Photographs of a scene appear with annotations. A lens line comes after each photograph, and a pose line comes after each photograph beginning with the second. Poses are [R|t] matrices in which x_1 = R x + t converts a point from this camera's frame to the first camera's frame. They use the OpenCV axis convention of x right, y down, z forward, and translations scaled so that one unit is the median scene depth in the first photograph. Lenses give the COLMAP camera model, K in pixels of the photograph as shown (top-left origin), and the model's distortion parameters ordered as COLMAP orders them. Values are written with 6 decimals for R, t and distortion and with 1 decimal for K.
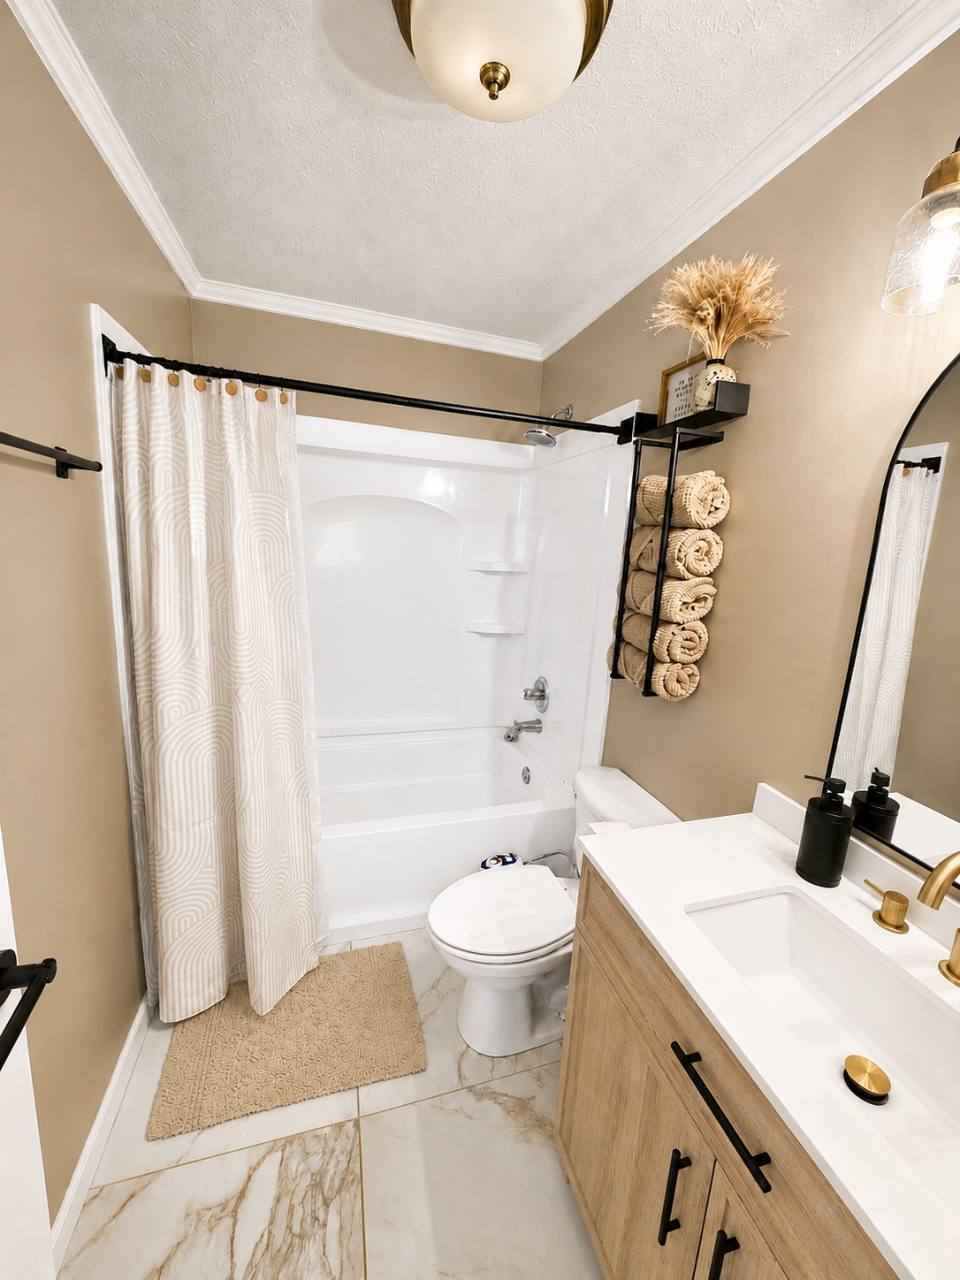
lens RADIAL K [[510.9, 0, 498.4], [0, 510.9, 611.3], [0, 0, 1]] dist [-0.000891, -0.000232]
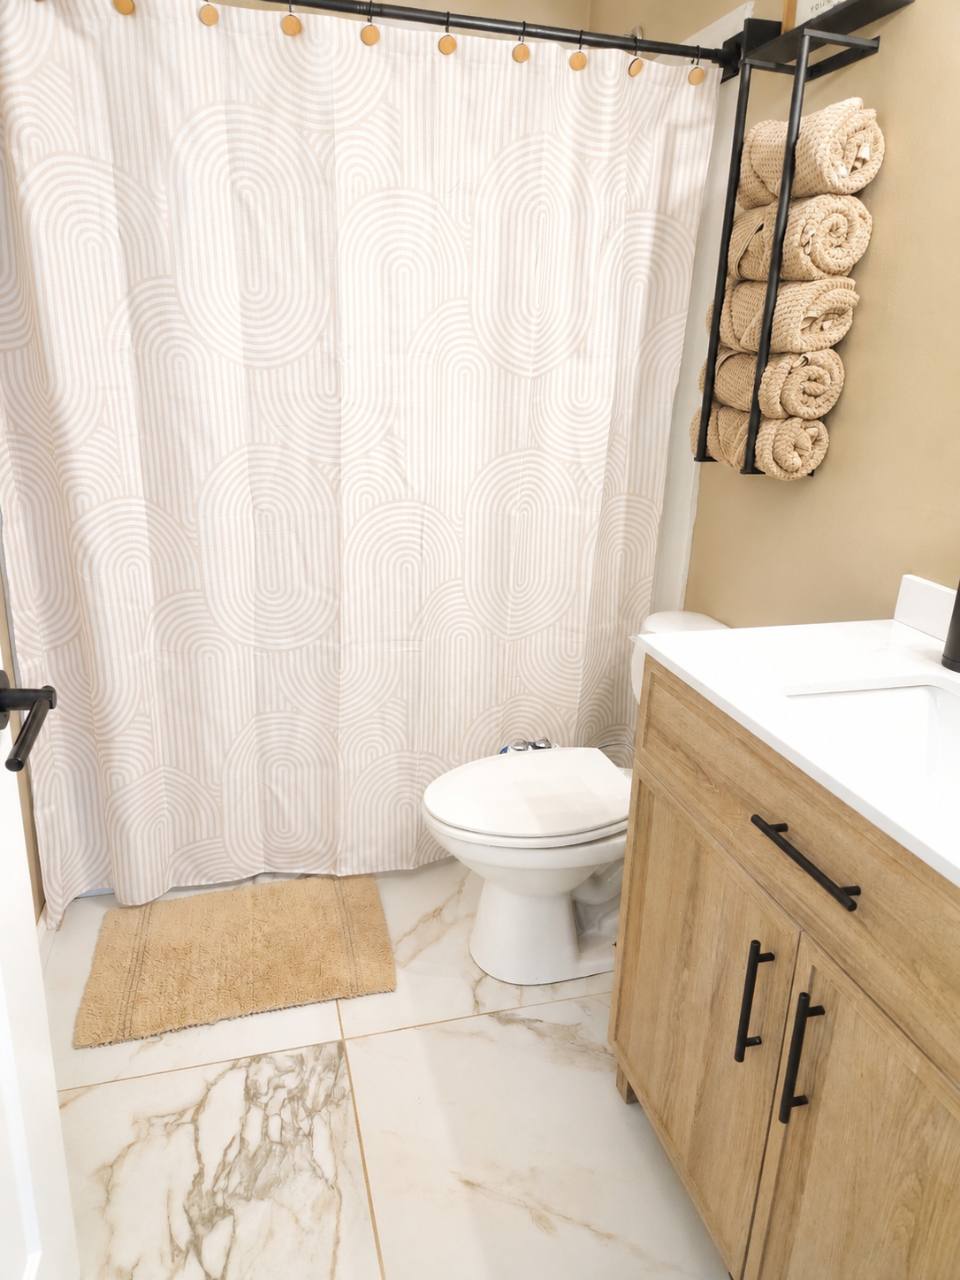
lens RADIAL K [[883.5, 0, 482.5], [0, 883.5, 620.7], [0, 0, 1]] dist [0.004831, -0.003401]
pose [[0.999391, -0.007602, -0.034060, -0.020150], [0.012107, 0.990899, 0.134065, 0.206768], [0.032731, -0.134396, 0.990387, -0.193955]]
